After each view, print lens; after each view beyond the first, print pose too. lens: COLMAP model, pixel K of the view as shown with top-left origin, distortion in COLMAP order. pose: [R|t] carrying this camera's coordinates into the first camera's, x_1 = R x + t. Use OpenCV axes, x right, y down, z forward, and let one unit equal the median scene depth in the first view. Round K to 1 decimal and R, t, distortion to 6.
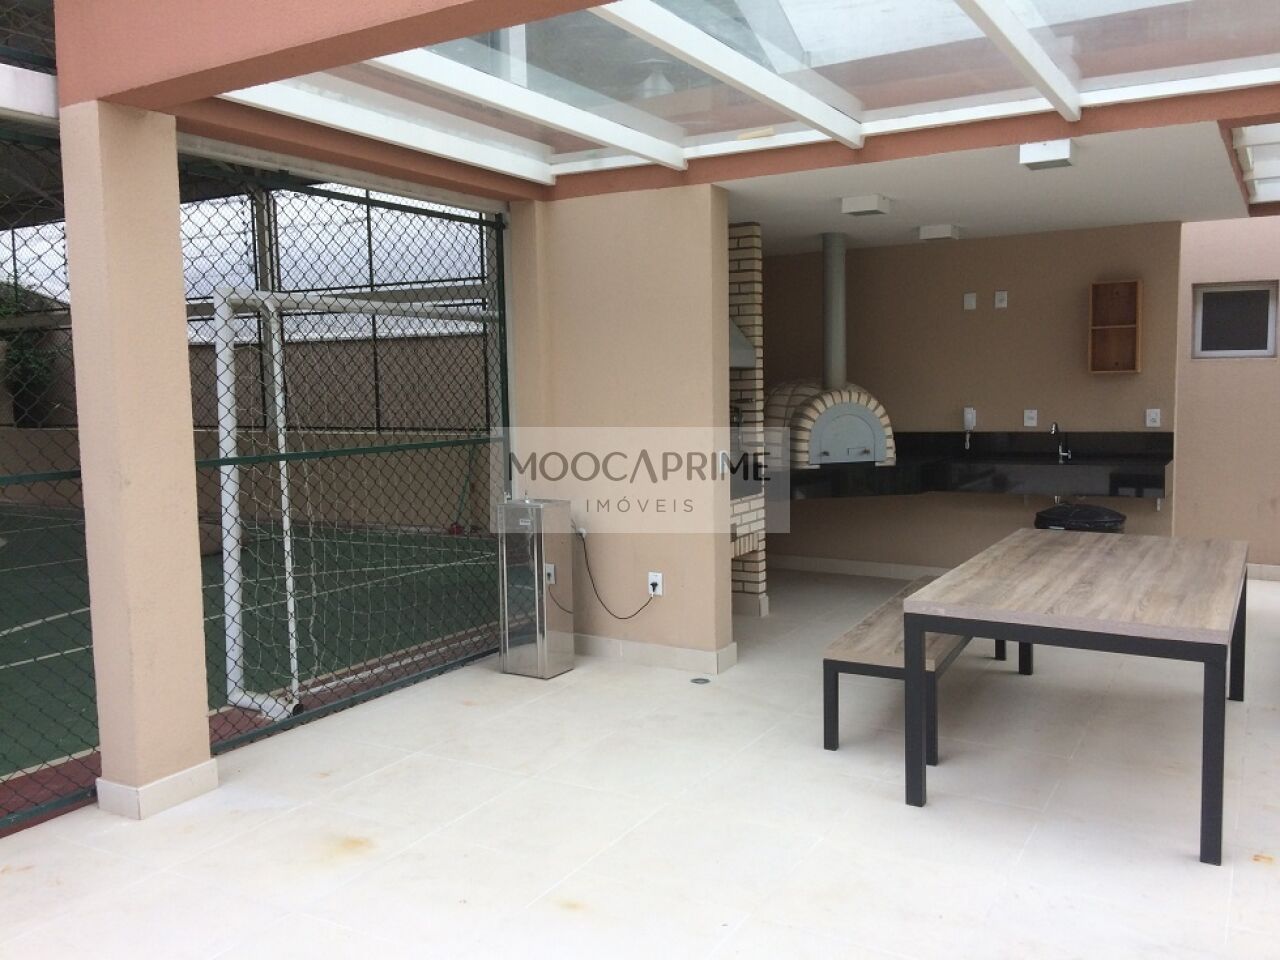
lens RADIAL K [[1069.3, 0, 641.1], [0, 1069.3, 476.2], [0, 0, 1]] dist [0.049625, -0.080286]
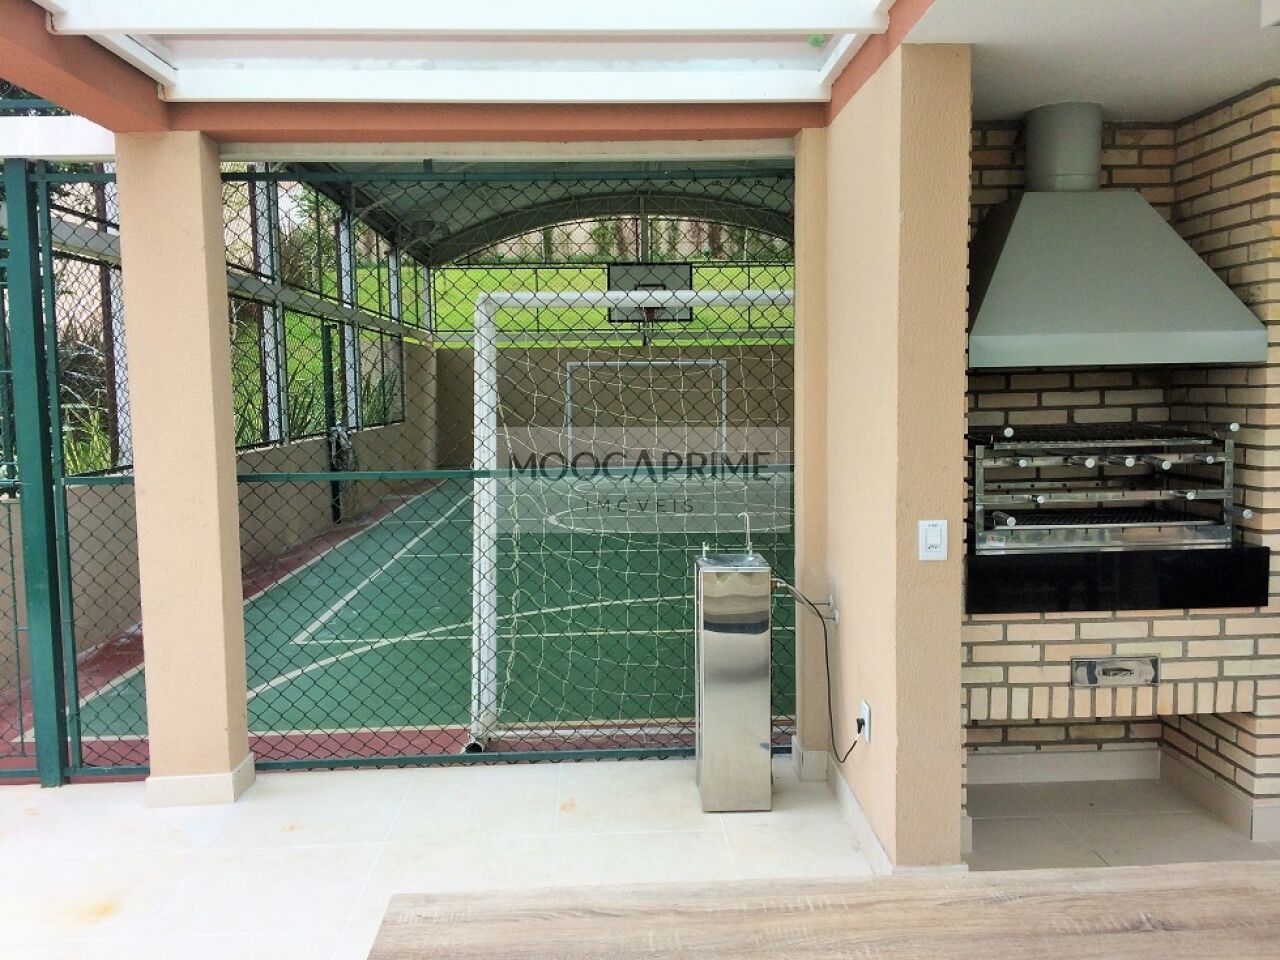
lens RADIAL K [[1069.3, 0, 643.0], [0, 1069.3, 473.8], [0, 0, 1]] dist [0.049625, -0.080286]
pose [[0.541522, 0.081374, -0.836739, 0.393420], [-0.063937, 0.996408, 0.055523, -0.059806], [0.838252, 0.023432, 0.544780, 0.481339]]
